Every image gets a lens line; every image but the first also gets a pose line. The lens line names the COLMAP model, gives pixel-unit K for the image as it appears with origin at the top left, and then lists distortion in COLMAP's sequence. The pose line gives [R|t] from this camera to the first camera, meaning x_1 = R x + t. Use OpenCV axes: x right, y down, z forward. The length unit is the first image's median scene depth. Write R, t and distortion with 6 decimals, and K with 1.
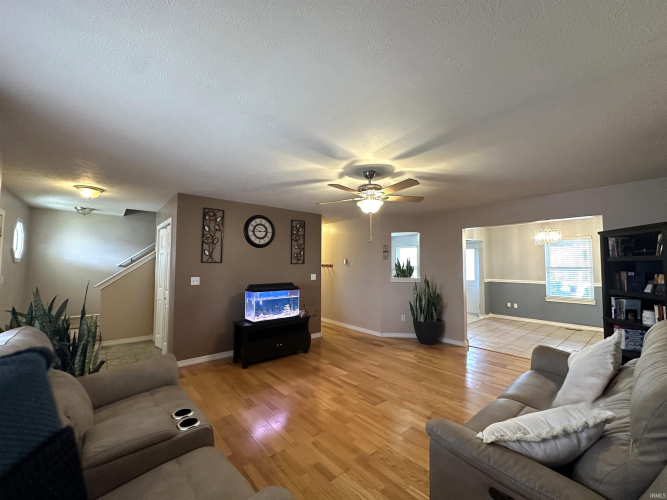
lens RADIAL K [[277.6, 0, 333.5], [0, 277.6, 250.0], [0, 0, 1]] dist [-0.000816, -0.000025]
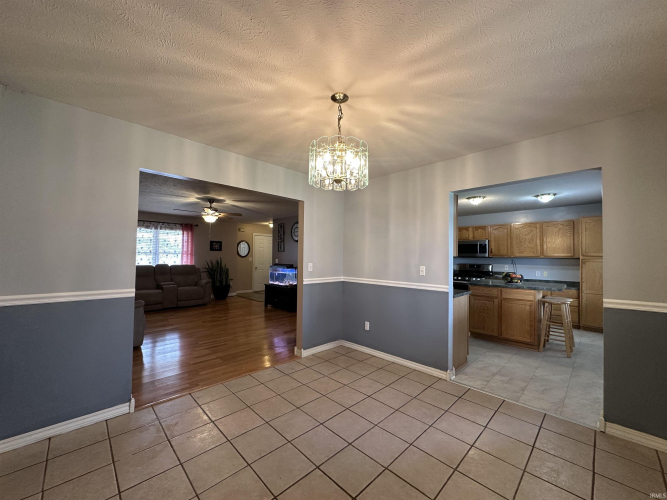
lens RADIAL K [[266.5, 0, 333.4], [0, 266.5, 251.6], [0, 0, 1]] dist [-0.007841, -0.000015]
pose [[0.055633, -0.023187, -0.998182, 1.325070], [0.039984, 0.998980, -0.020977, 0.089820], [0.997650, -0.038744, 0.056504, 1.168539]]
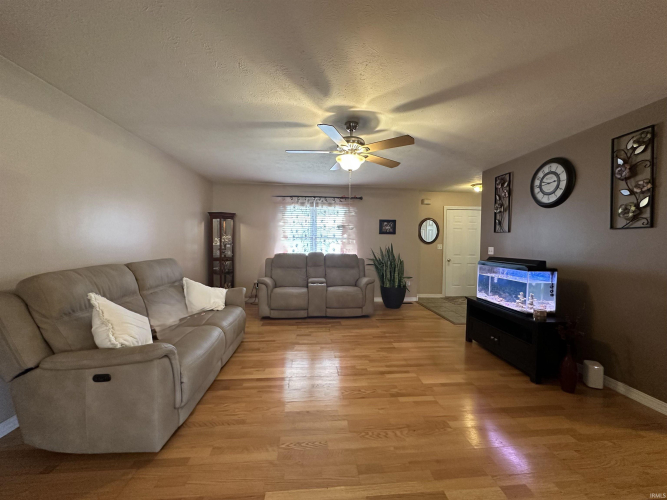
lens RADIAL K [[266.5, 0, 333.4], [0, 266.5, 251.6], [0, 0, 1]] dist [-0.007841, -0.000015]
pose [[-0.593499, 0.017217, -0.804650, 0.588966], [0.026144, 0.999656, 0.002106, 0.086410], [0.804410, -0.019787, -0.593745, 0.997286]]
